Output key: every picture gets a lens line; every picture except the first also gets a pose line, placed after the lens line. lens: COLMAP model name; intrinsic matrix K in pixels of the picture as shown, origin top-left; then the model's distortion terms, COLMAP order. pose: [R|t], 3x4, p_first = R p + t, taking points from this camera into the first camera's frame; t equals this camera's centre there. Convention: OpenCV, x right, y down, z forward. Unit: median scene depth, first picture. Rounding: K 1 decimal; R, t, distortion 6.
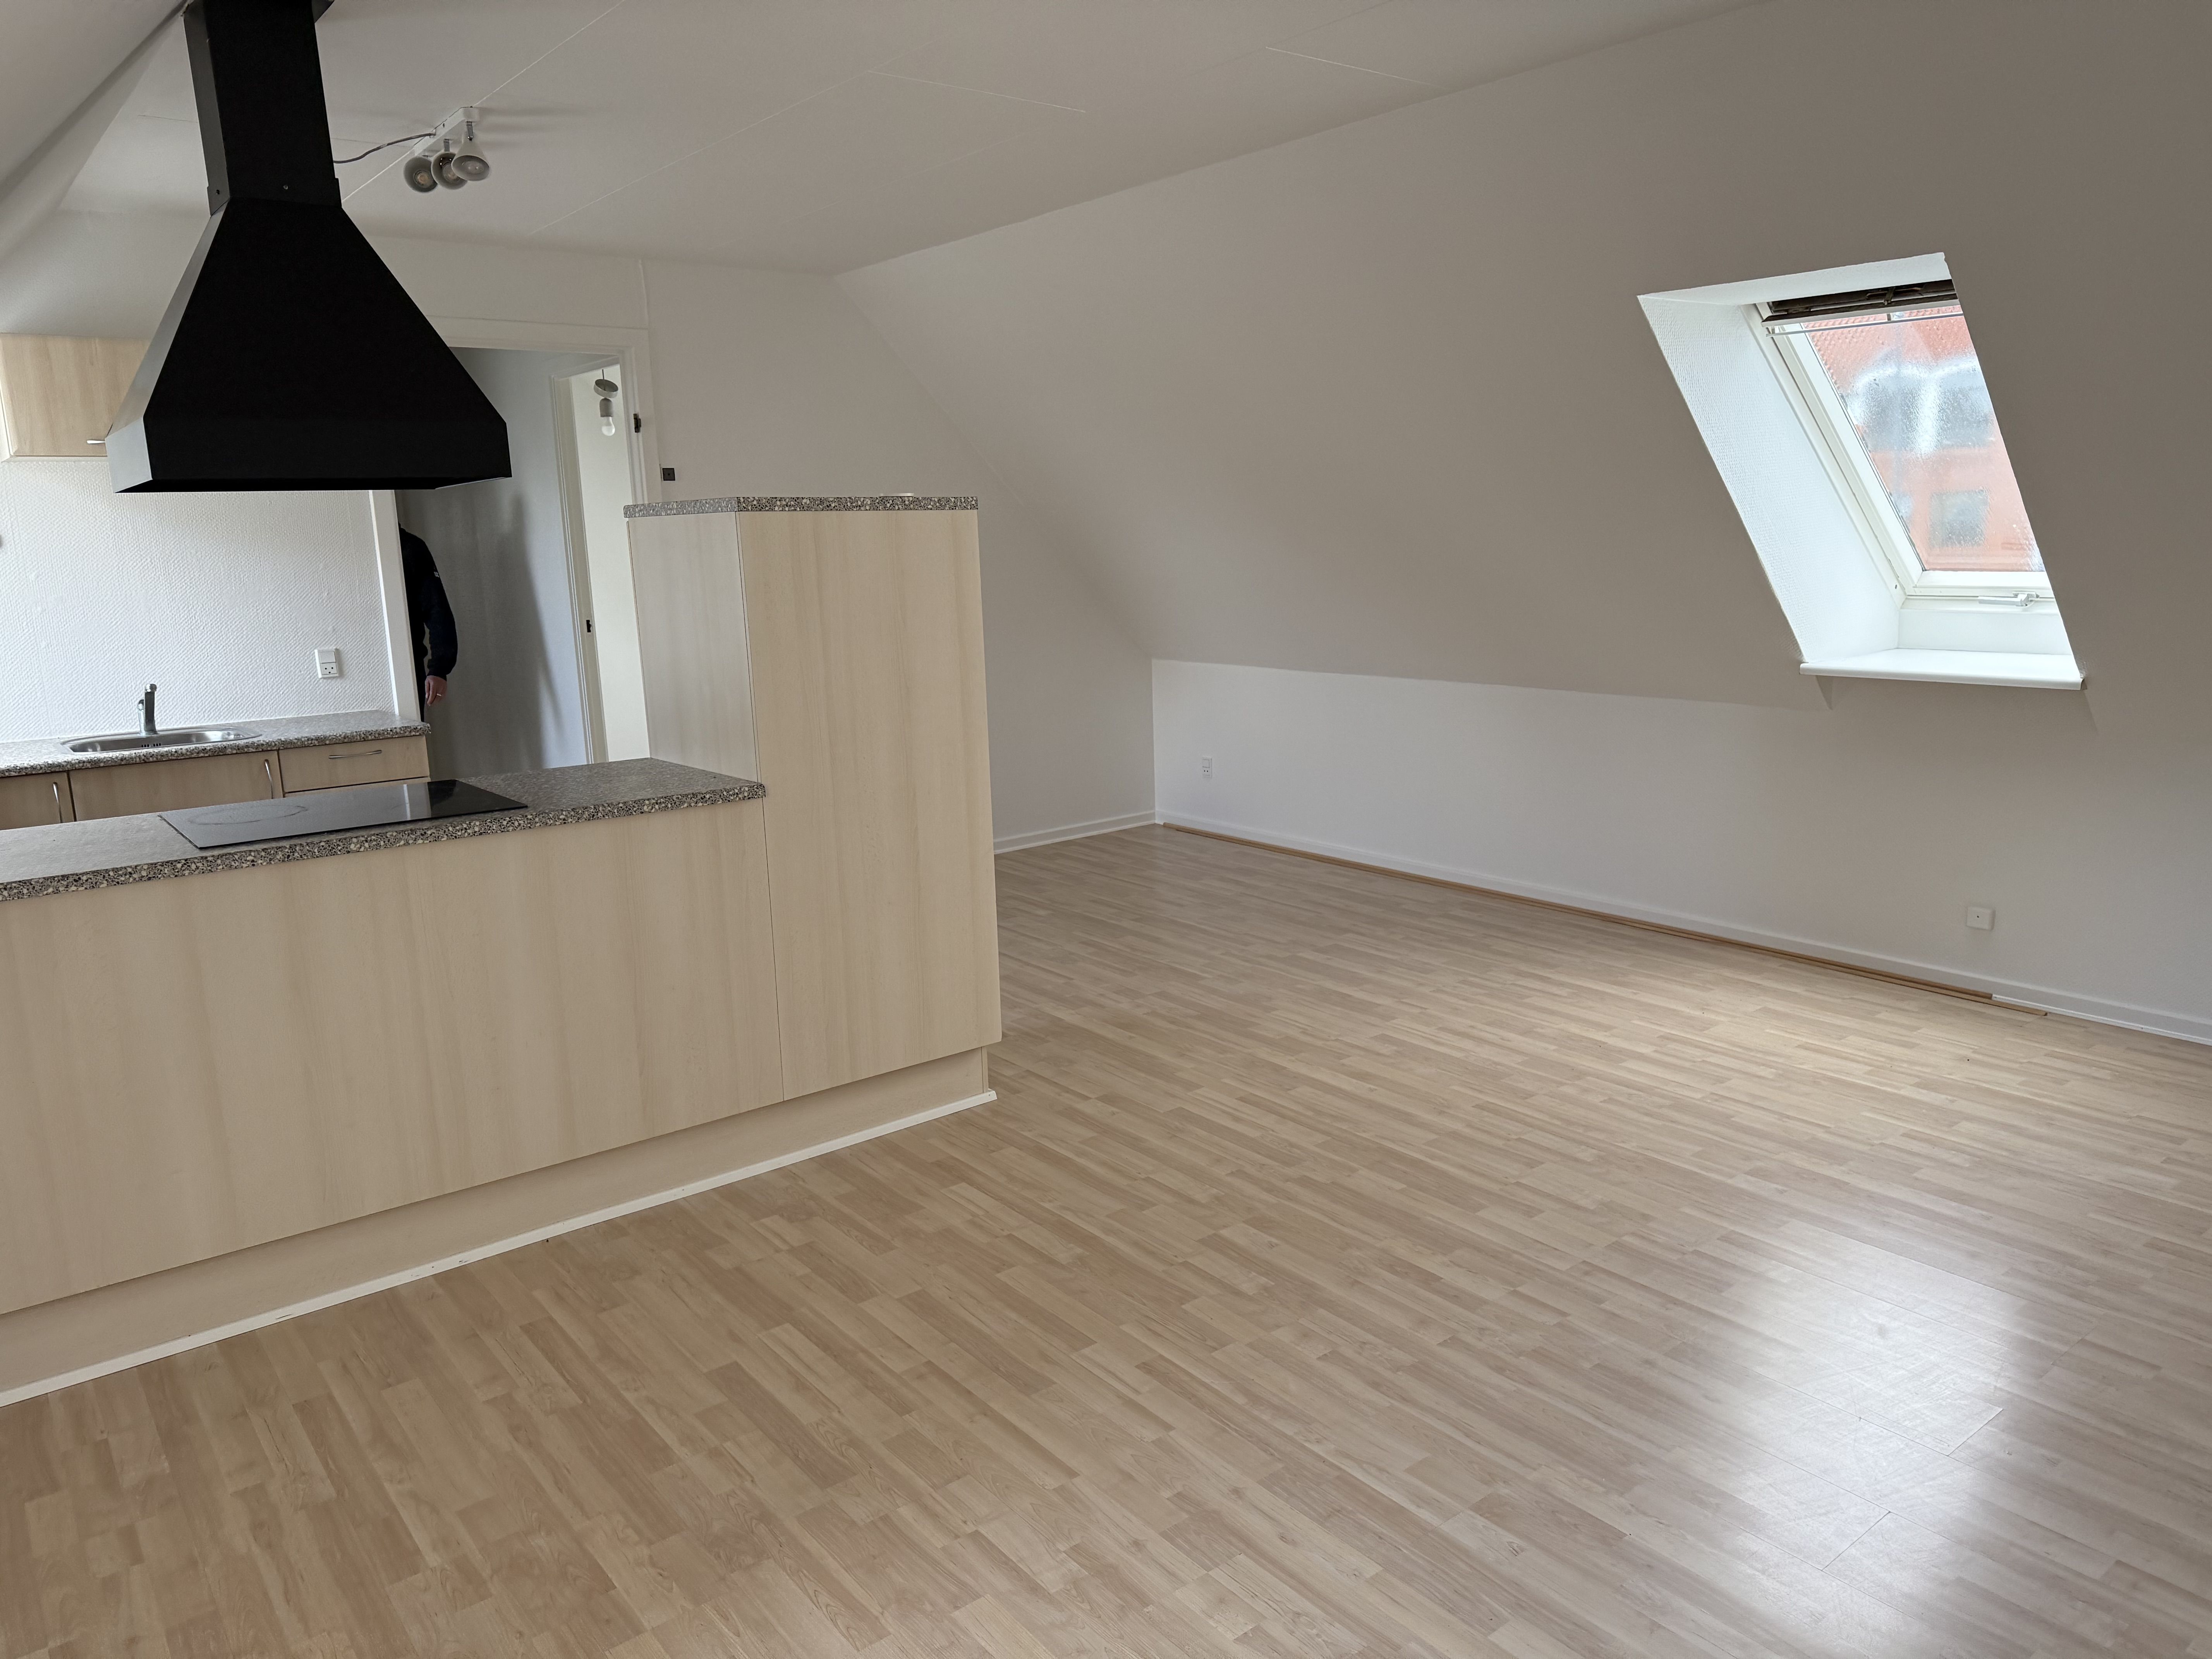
lens RADIAL K [[1535.7, 0, 1106.0], [0, 1535.7, 829.5], [0, 0, 1]] dist [0.067930, -0.075732]
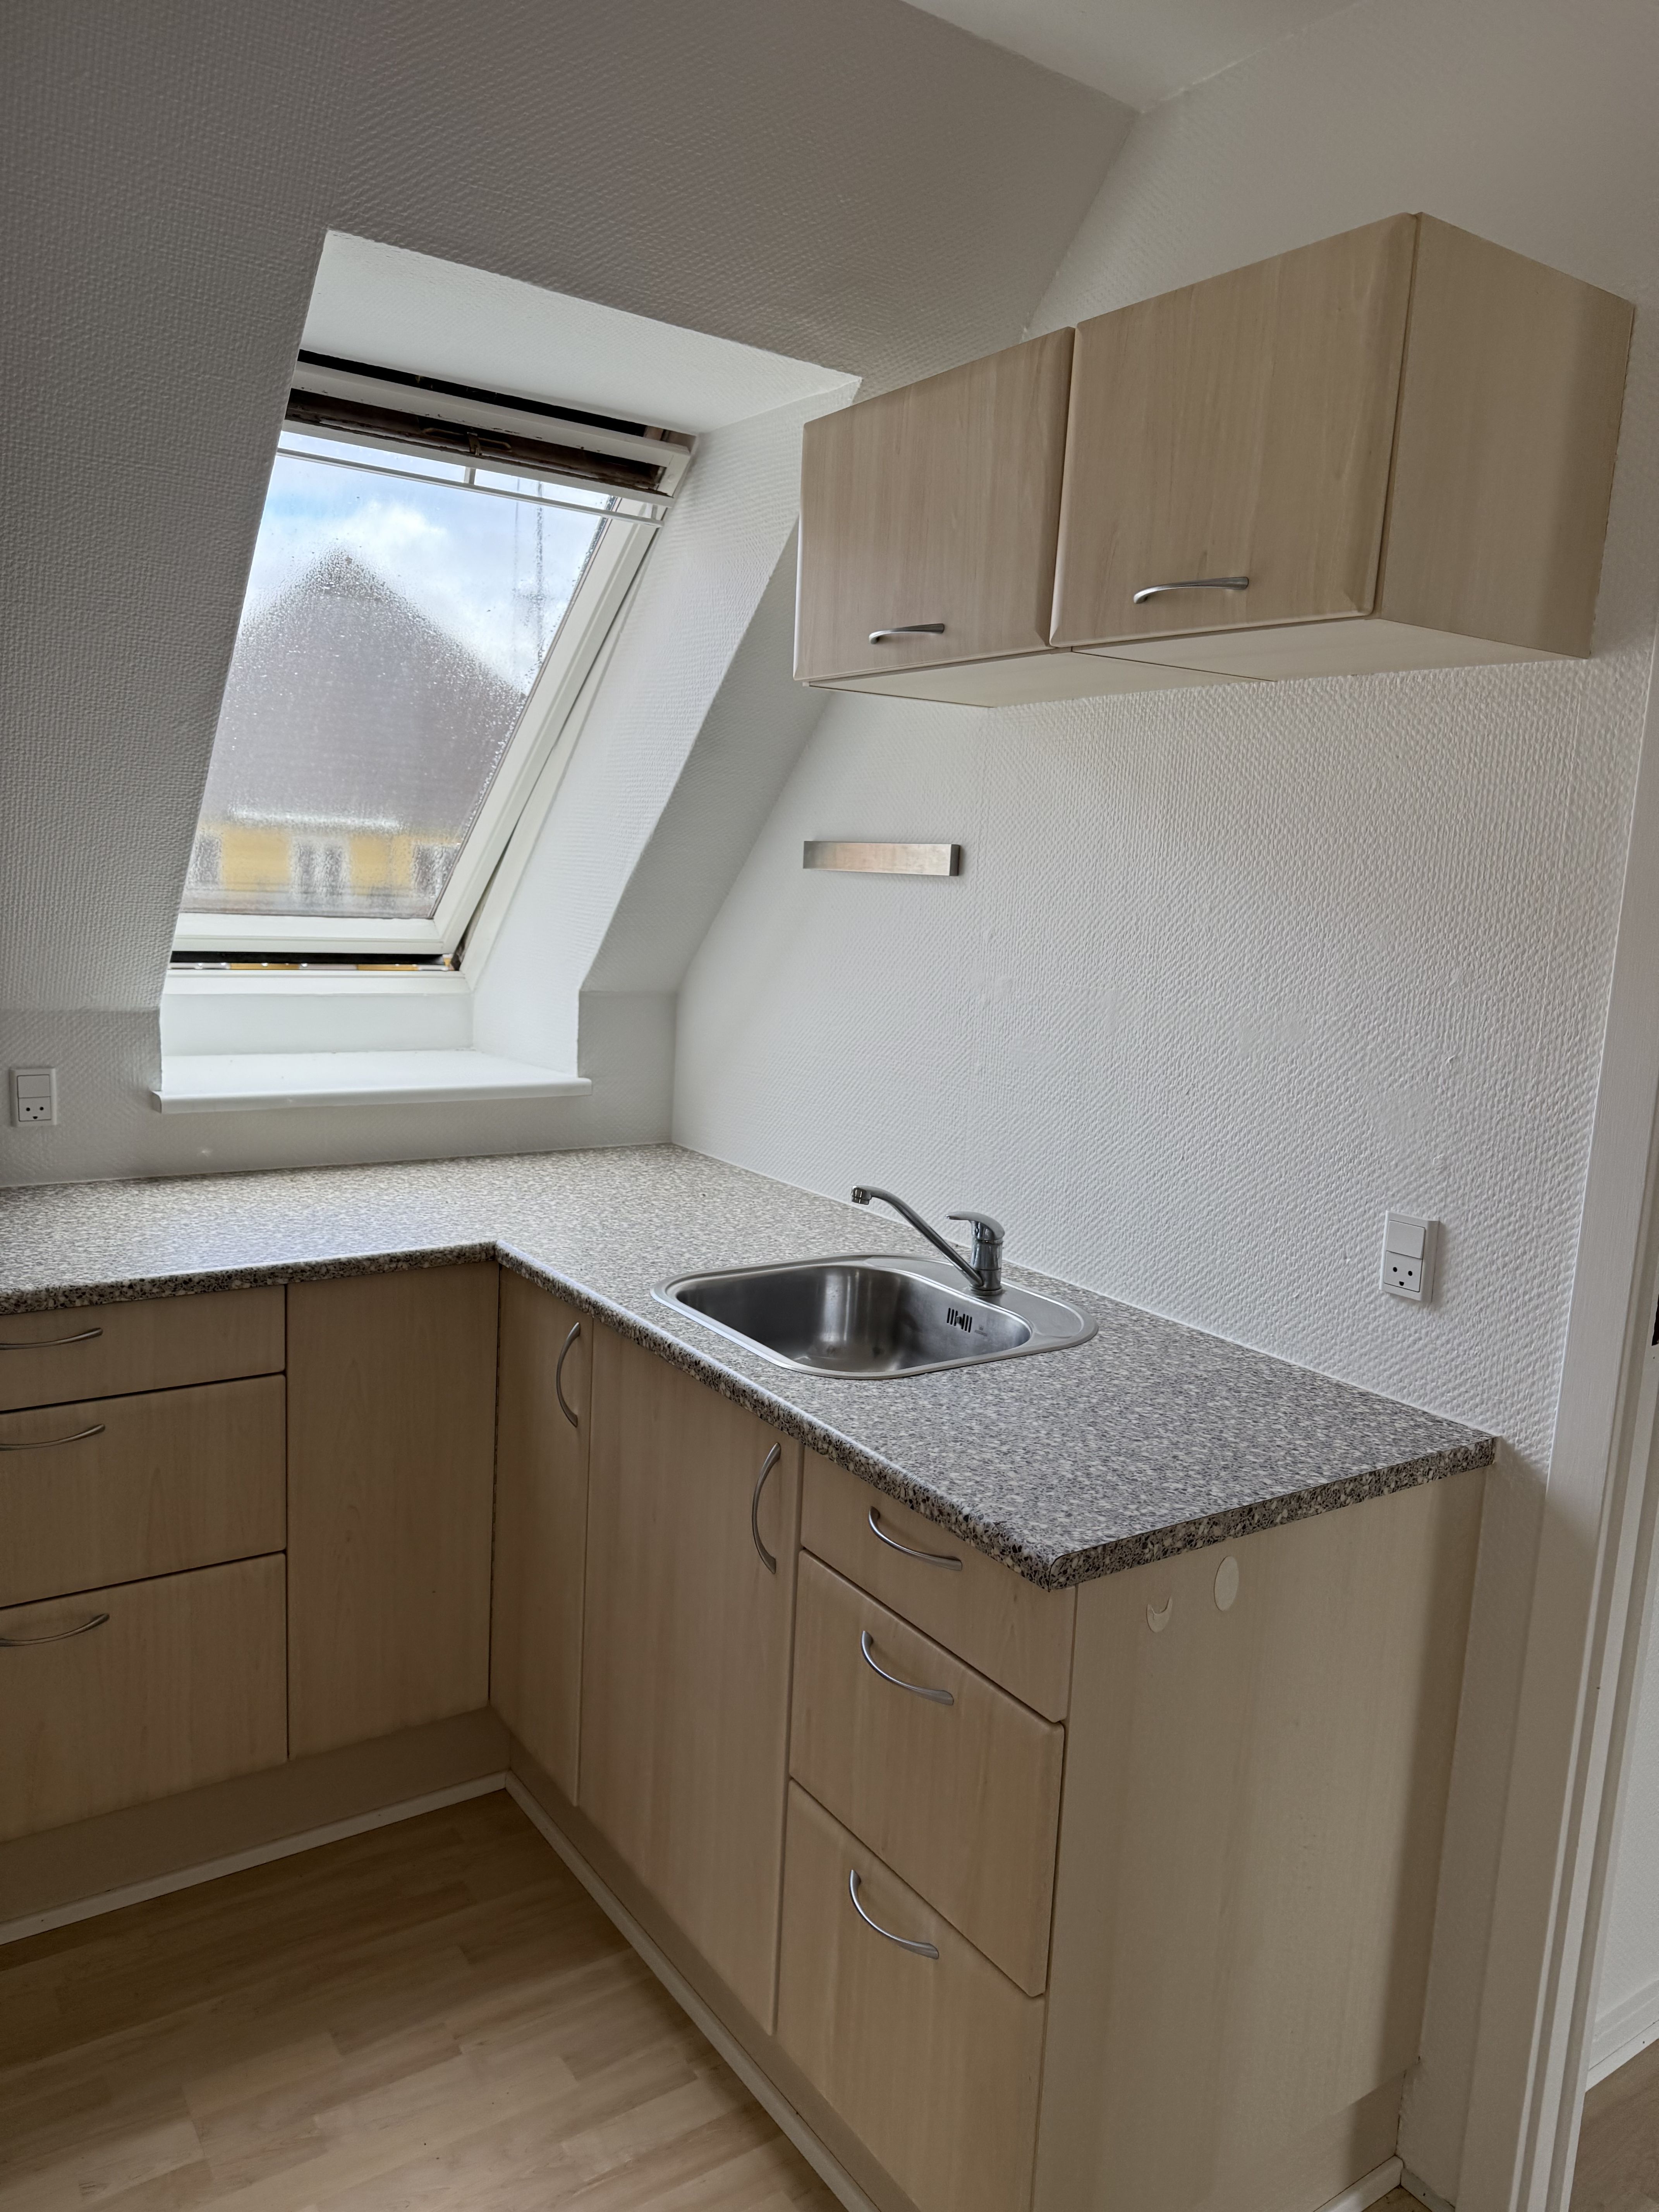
lens RADIAL K [[1561.3, 0, 829.5], [0, 1561.3, 1106.0], [0, 0, 1]] dist [0.004298, -0.001281]
pose [[-0.049515, 0.180895, -0.982255, -0.266140], [-0.245446, 0.951099, 0.187530, -0.290812], [0.968145, 0.250376, -0.002694, 1.463380]]
